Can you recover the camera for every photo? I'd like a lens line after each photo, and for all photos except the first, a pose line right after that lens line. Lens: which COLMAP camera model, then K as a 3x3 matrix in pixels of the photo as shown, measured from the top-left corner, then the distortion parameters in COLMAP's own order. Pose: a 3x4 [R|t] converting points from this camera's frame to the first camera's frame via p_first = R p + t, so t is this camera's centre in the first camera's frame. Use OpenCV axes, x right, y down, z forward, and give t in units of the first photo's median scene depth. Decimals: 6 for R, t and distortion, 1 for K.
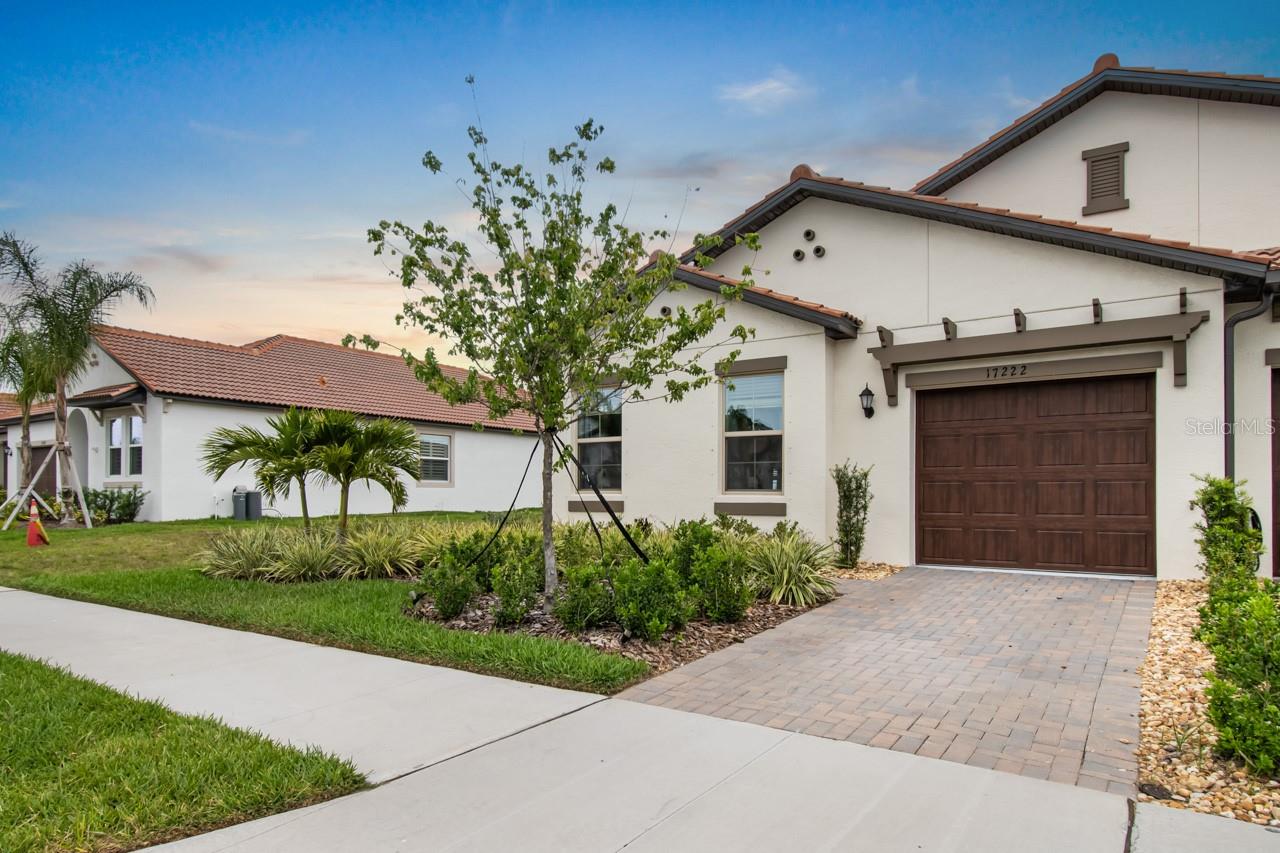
lens RADIAL K [[769.1, 0, 641.2], [0, 769.1, 487.2], [0, 0, 1]] dist [-0.006046, -0.002139]
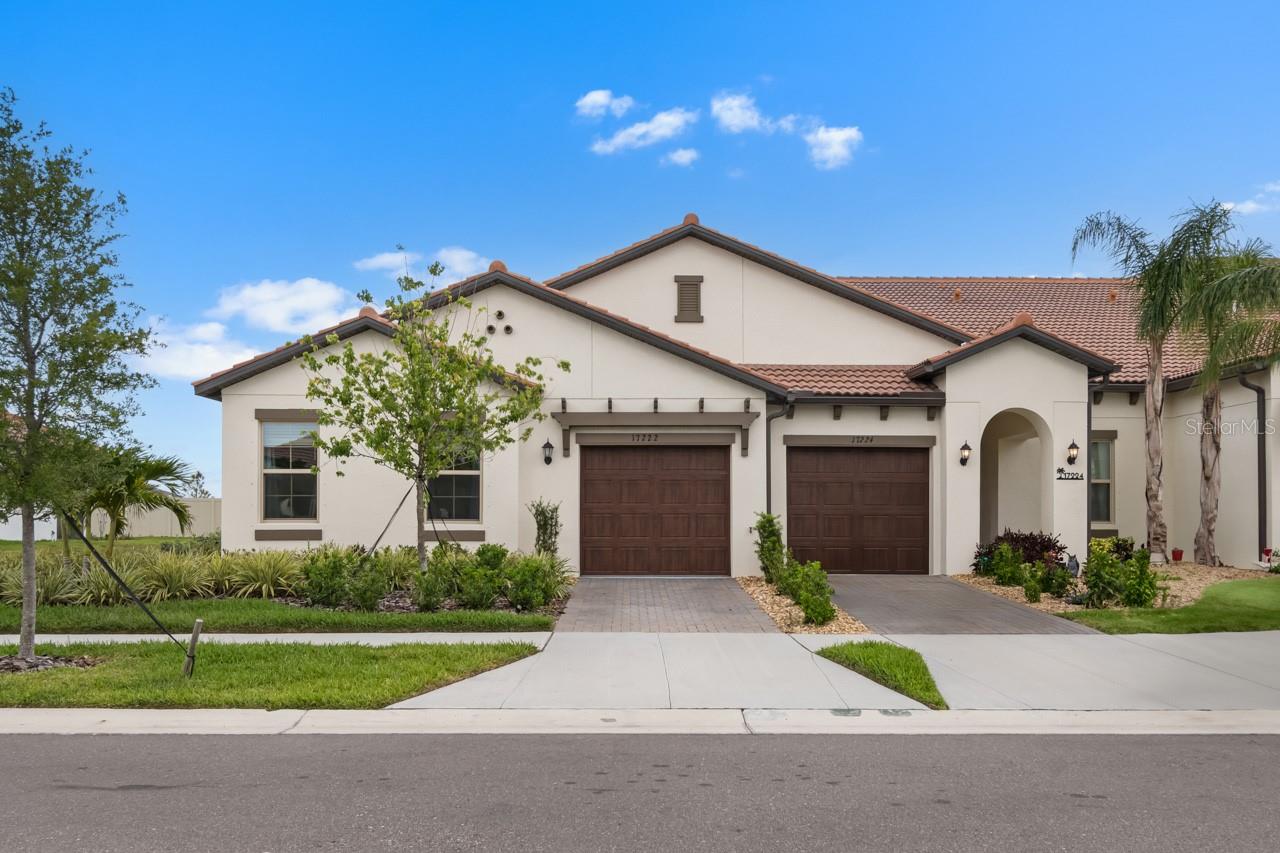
lens RADIAL K [[1156.2, 0, 640.0], [0, 1156.2, 426.5], [0, 0, 1]] dist [0.000586, -0.001319]
pose [[0.810972, 0.049094, 0.583021, -0.764136], [-0.004941, 0.997013, -0.077082, -0.004191], [-0.585064, 0.059630, 0.808792, -0.717778]]
